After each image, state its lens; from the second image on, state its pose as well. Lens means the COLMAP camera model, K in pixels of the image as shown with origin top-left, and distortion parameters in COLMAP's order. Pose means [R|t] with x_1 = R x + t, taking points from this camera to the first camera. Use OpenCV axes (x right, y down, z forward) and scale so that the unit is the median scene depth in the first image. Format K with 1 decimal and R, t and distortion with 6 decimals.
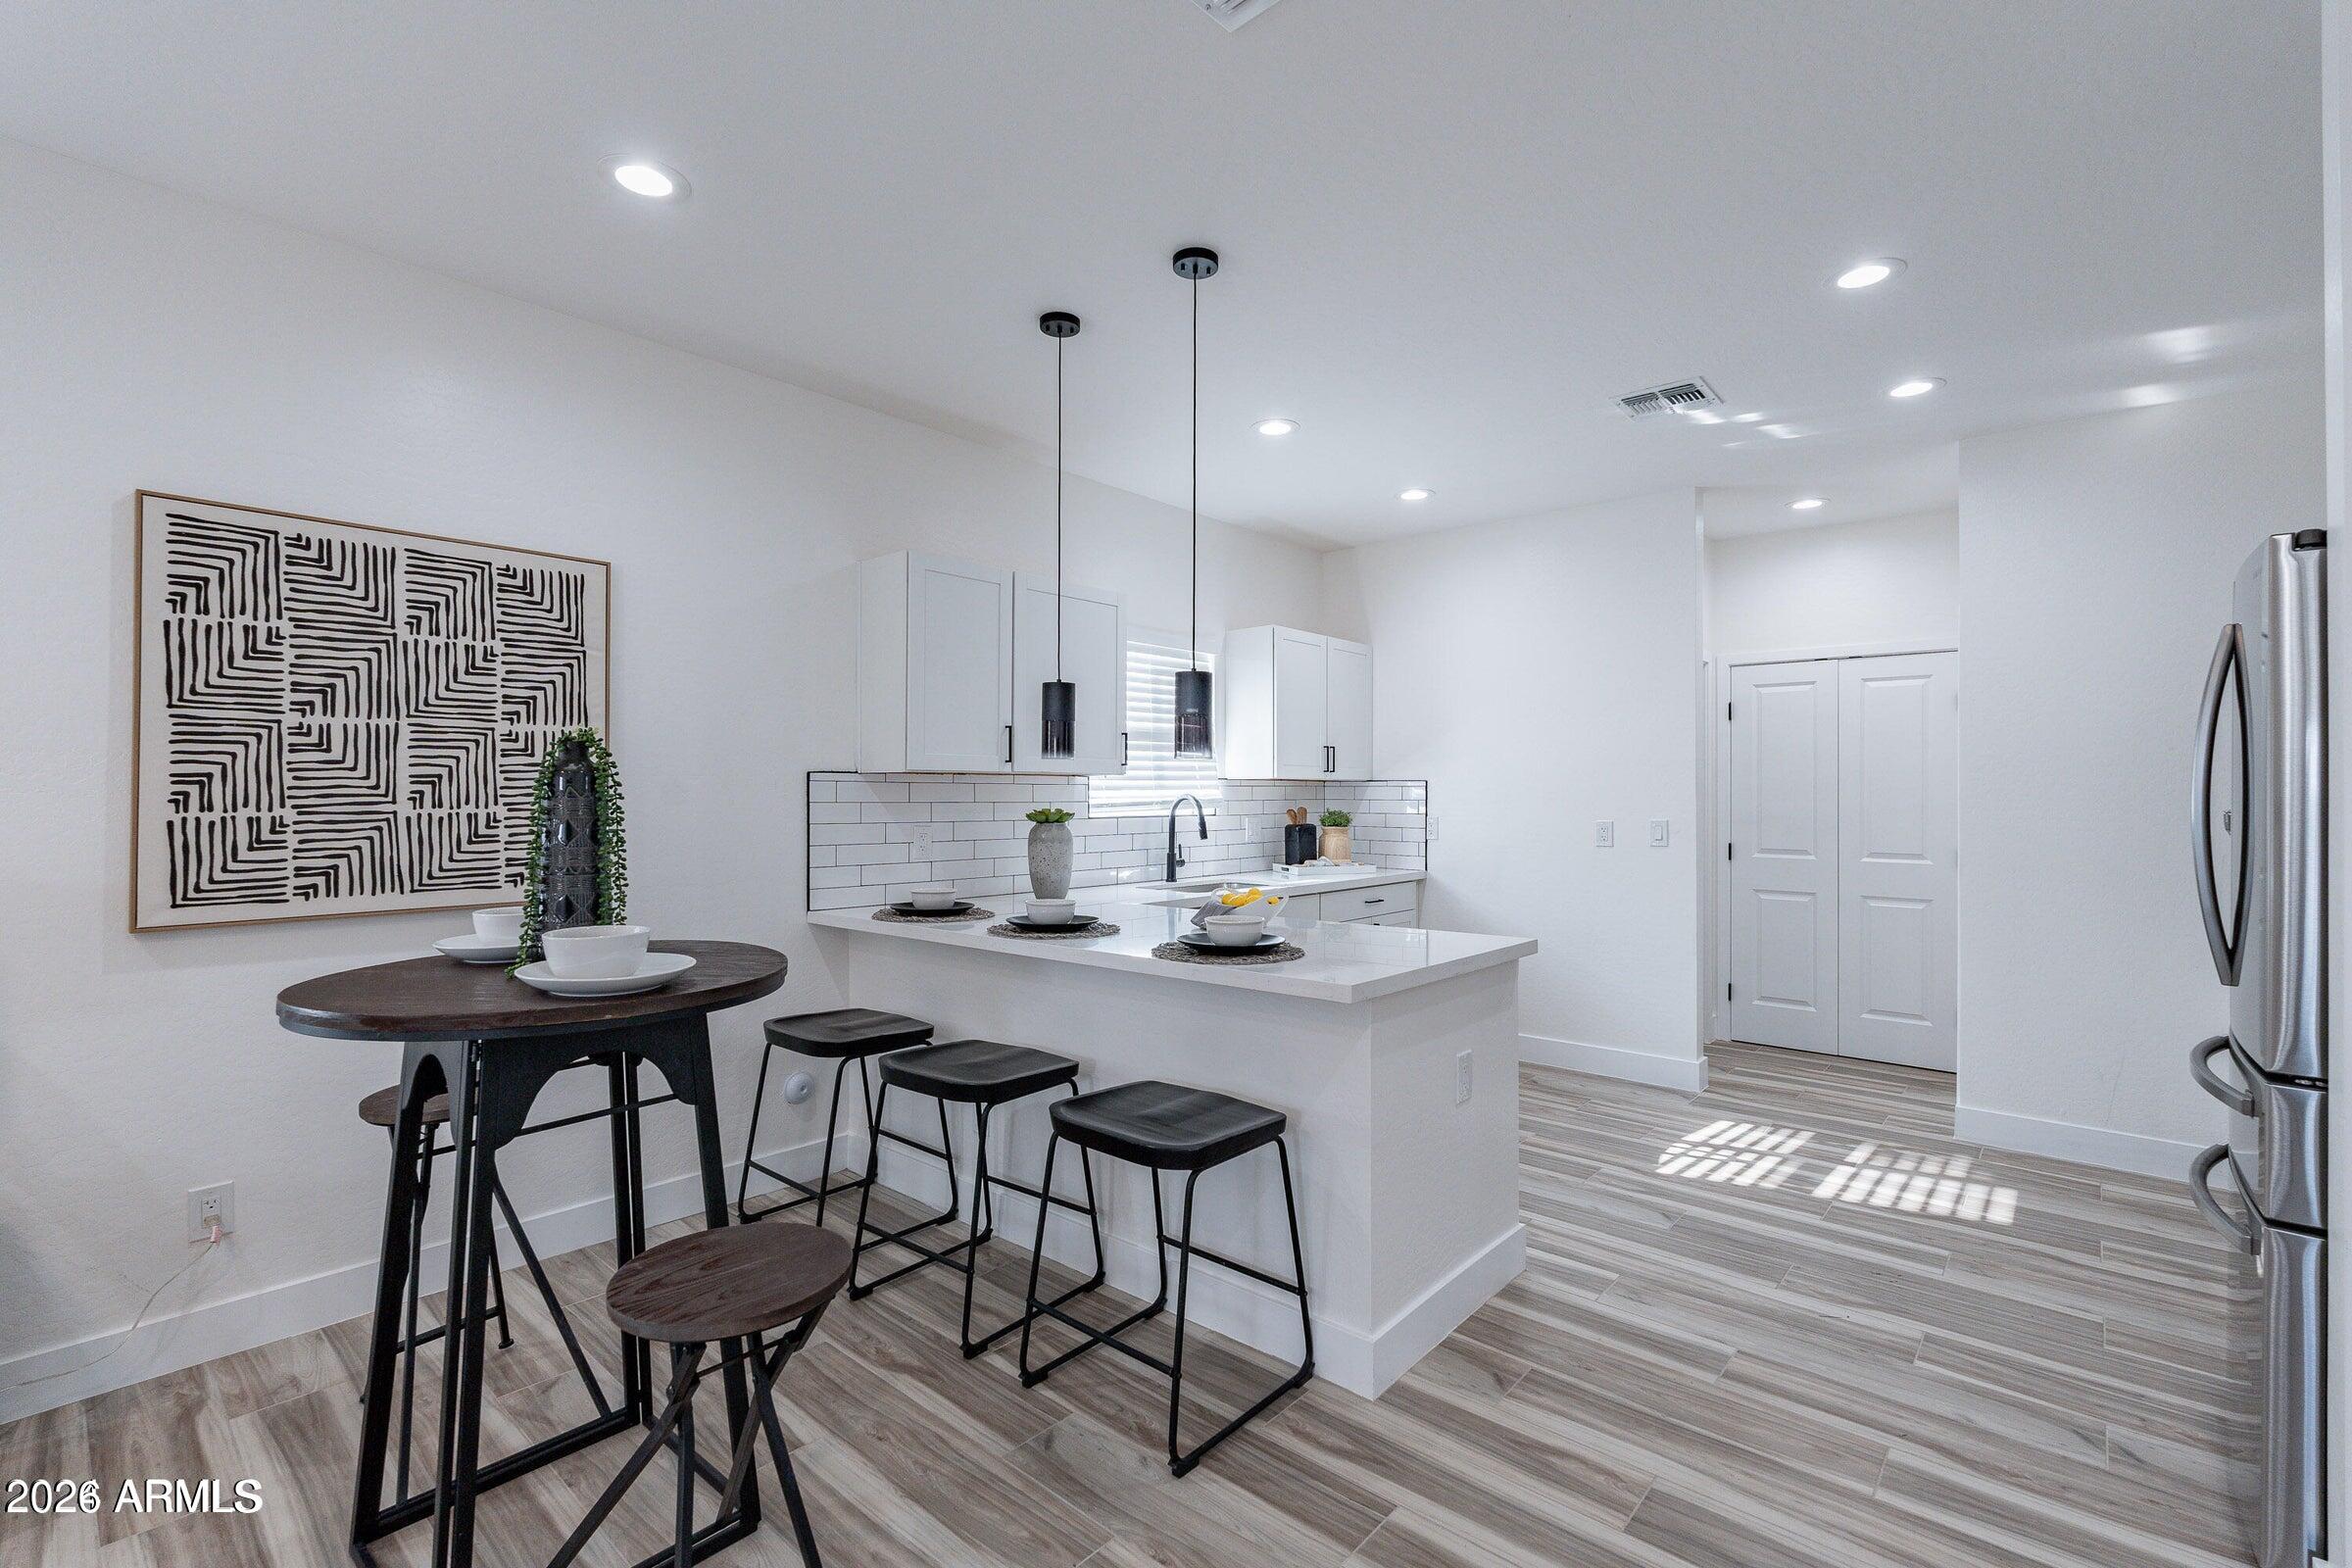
lens RADIAL K [[1020.5, 0, 1176.0], [0, 1020.5, 784.0], [0, 0, 1]] dist [-0.011752, 0.000258]
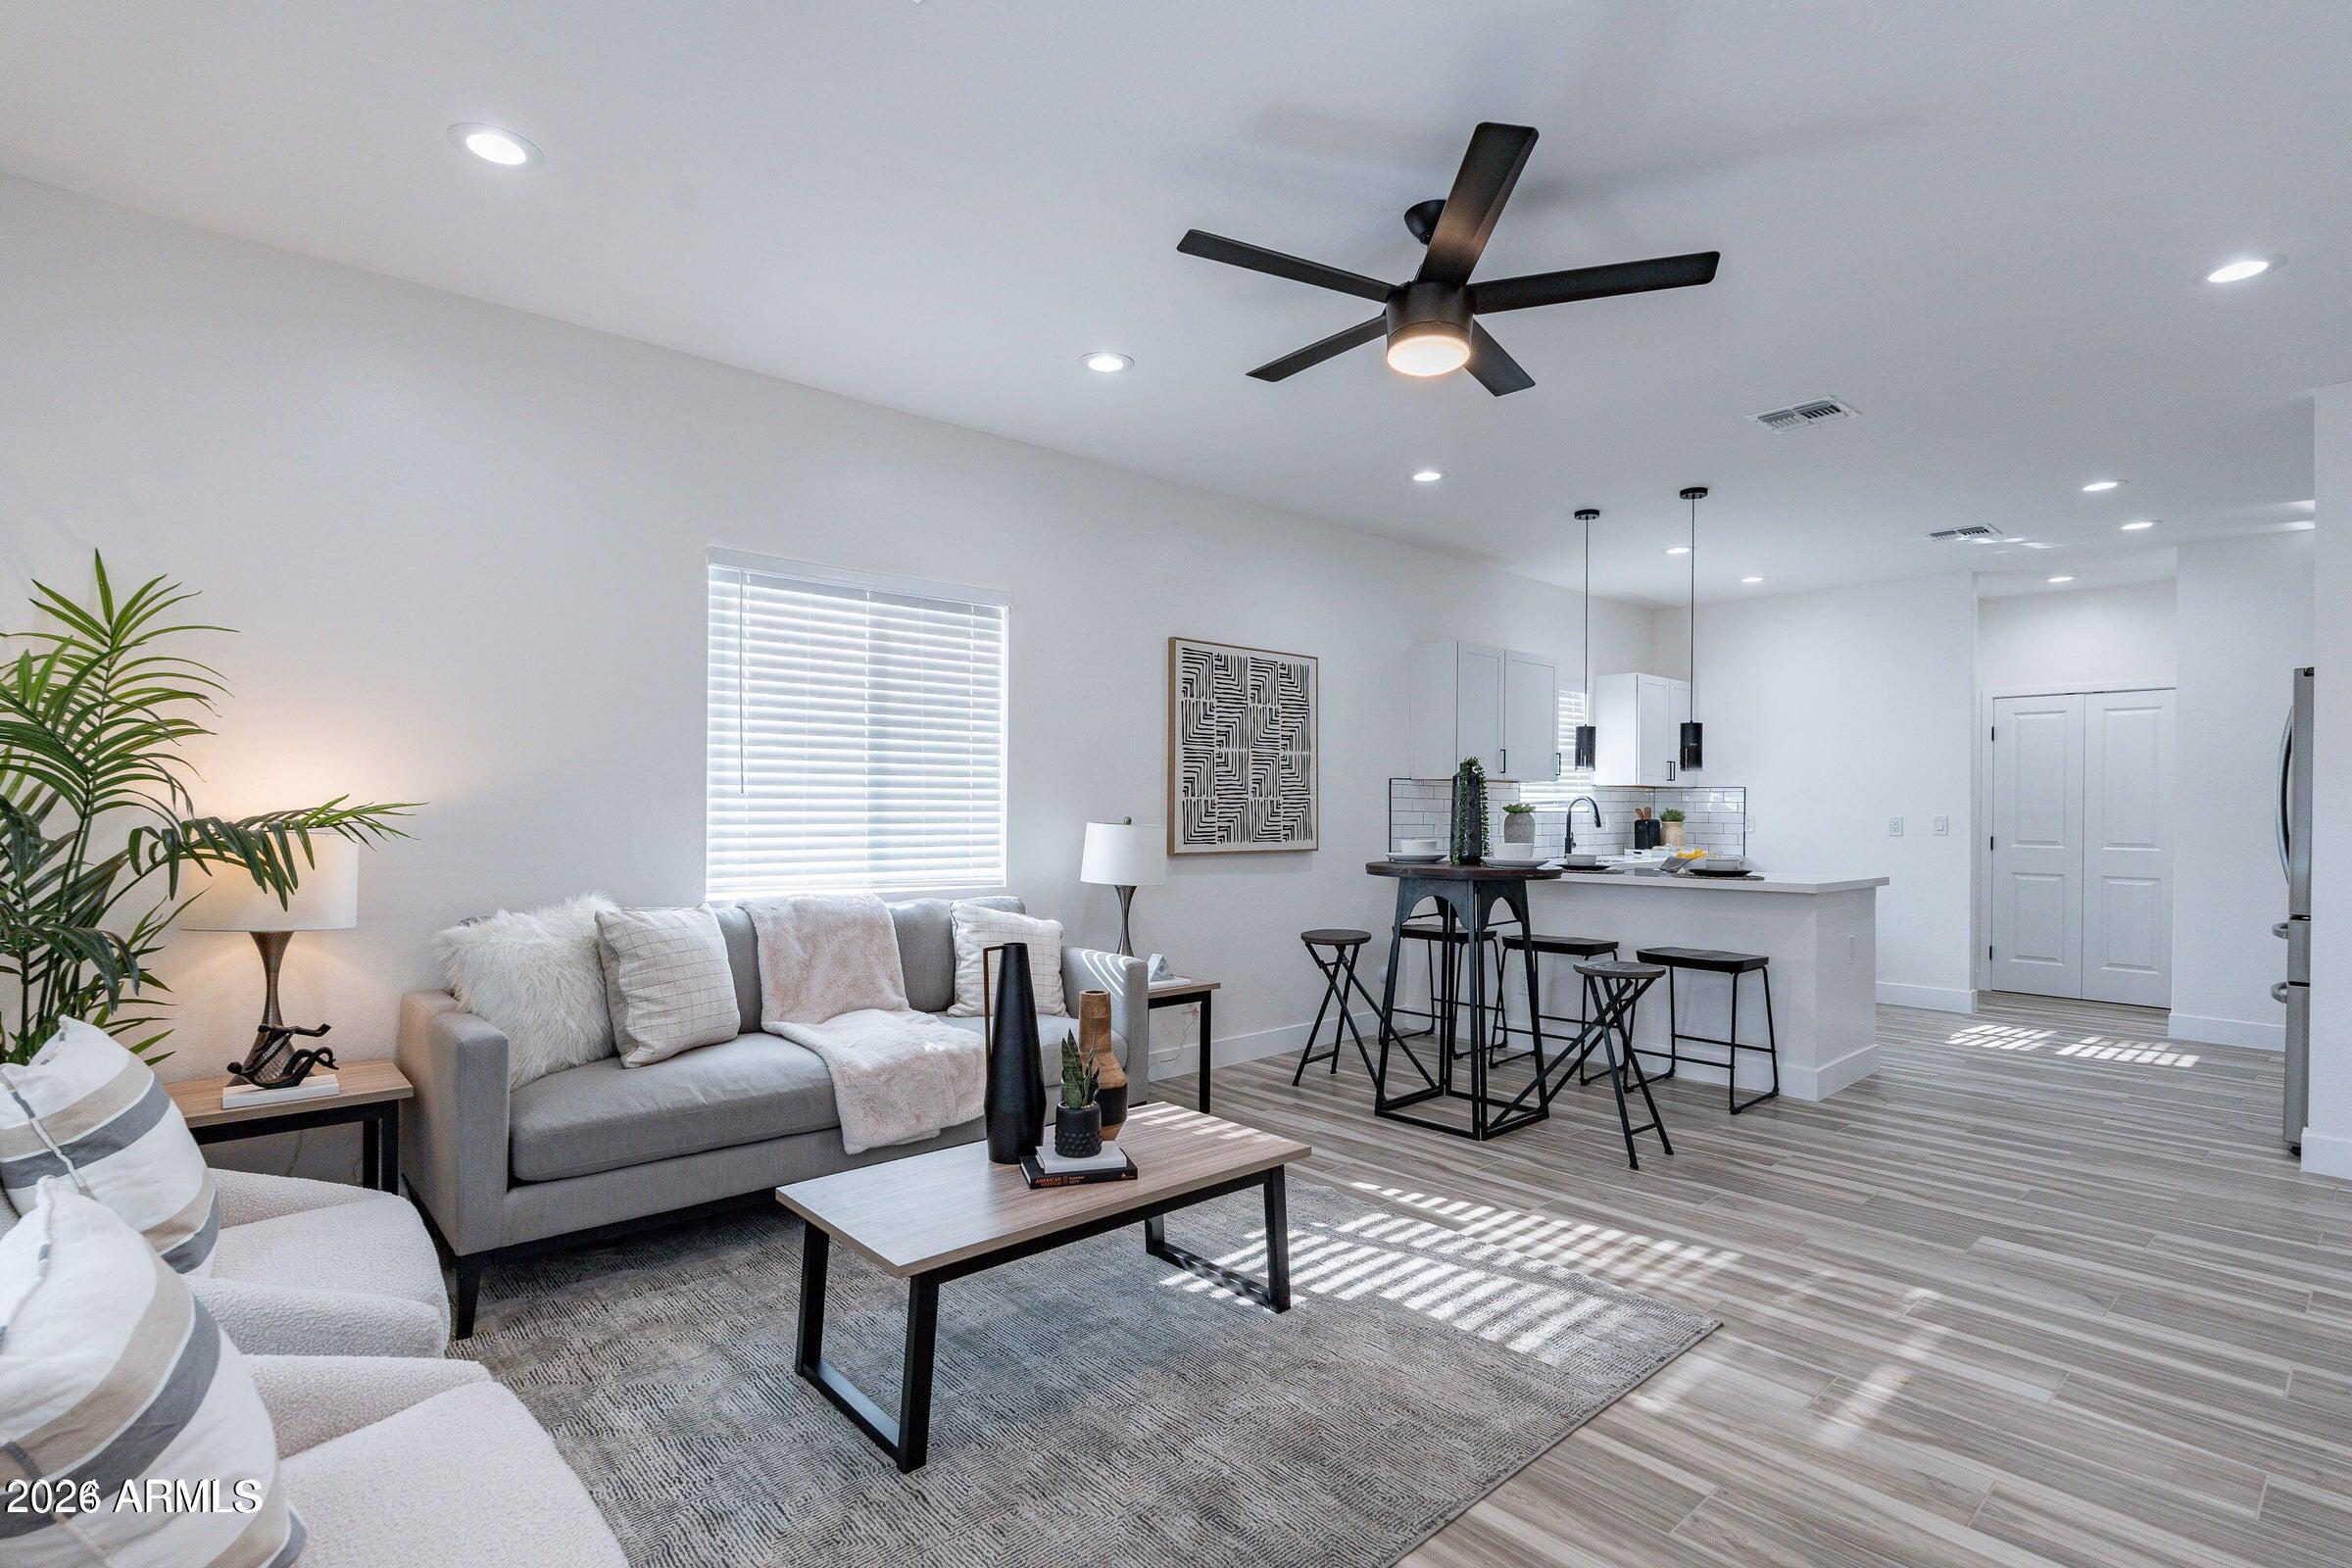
lens RADIAL K [[1132.4, 0, 1191.9], [0, 1132.4, 806.7], [0, 0, 1]] dist [-0.000898, -0.000693]
pose [[0.994761, 0.006726, -0.102008, -0.536763], [-0.005701, 0.999930, 0.010332, 0.017696], [0.102070, -0.009697, 0.994730, -0.894371]]
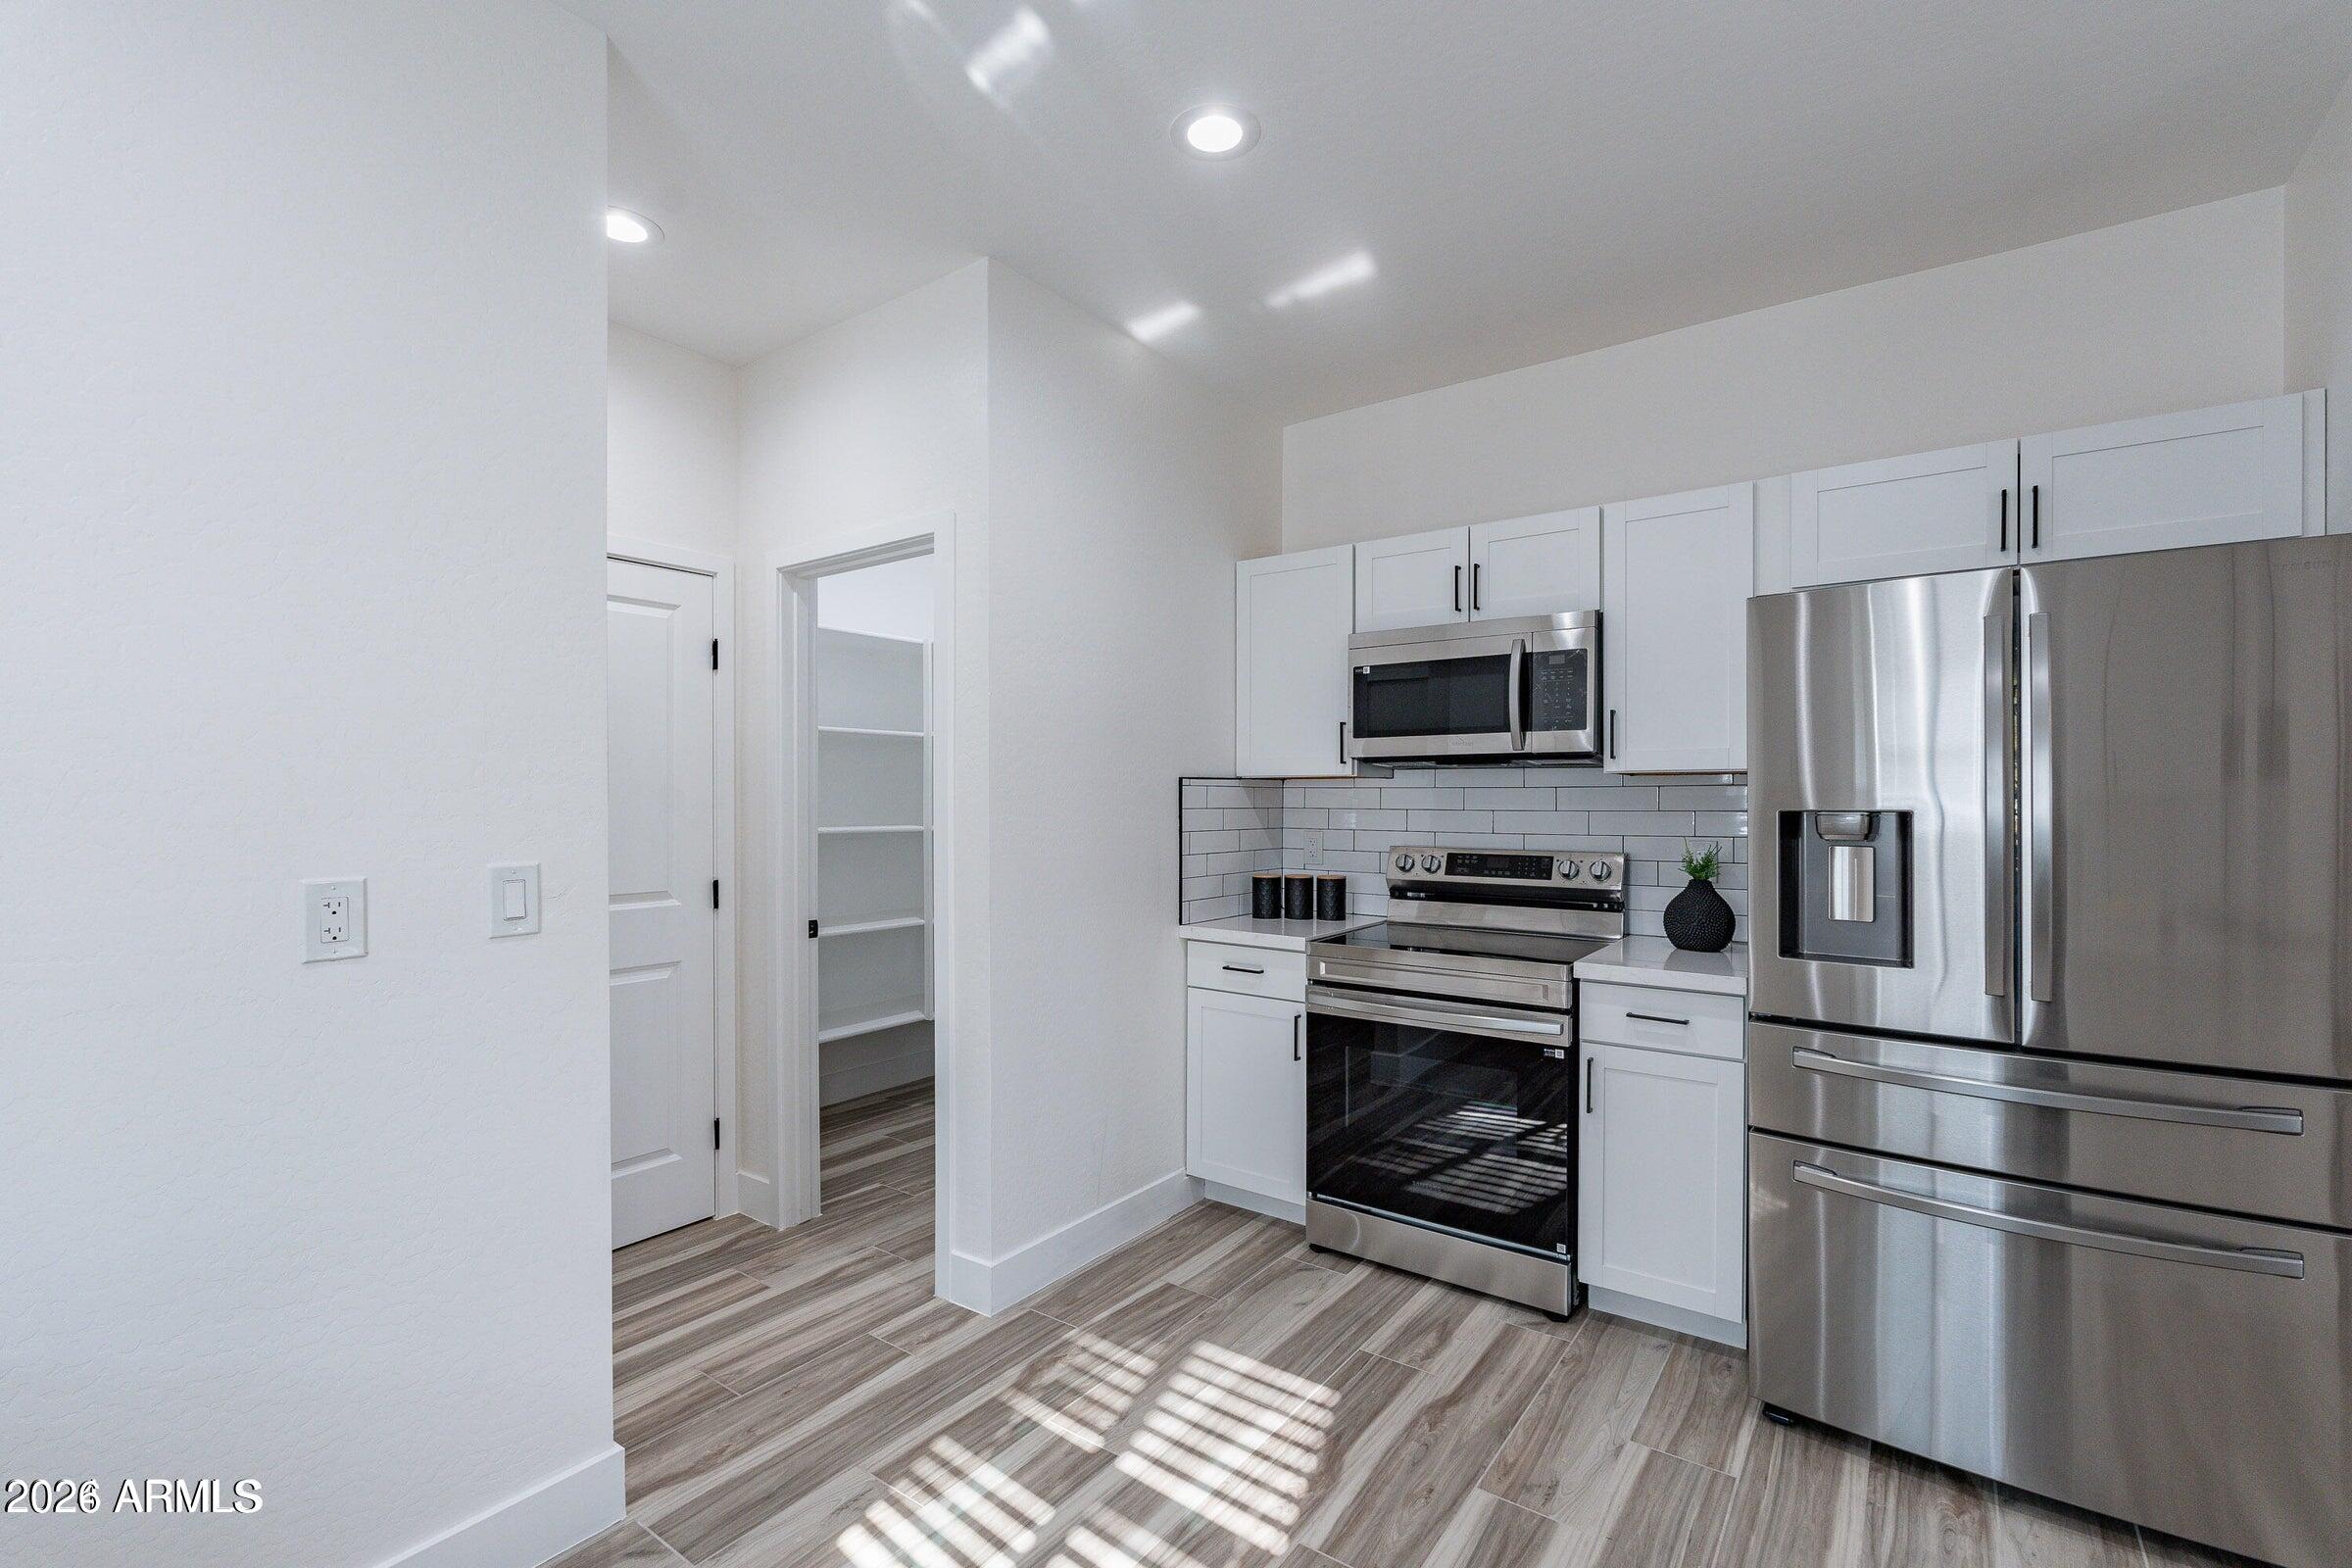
lens RADIAL K [[1019.9, 0, 1198.4], [0, 1019.9, 798.7], [0, 0, 1]] dist [0.010088, 0.000044]
pose [[-0.100165, -0.000945, 0.994970, 0.102396], [-0.011315, 0.999936, -0.000189, 0.011698], [-0.994906, -0.011277, -0.100170, 1.125916]]
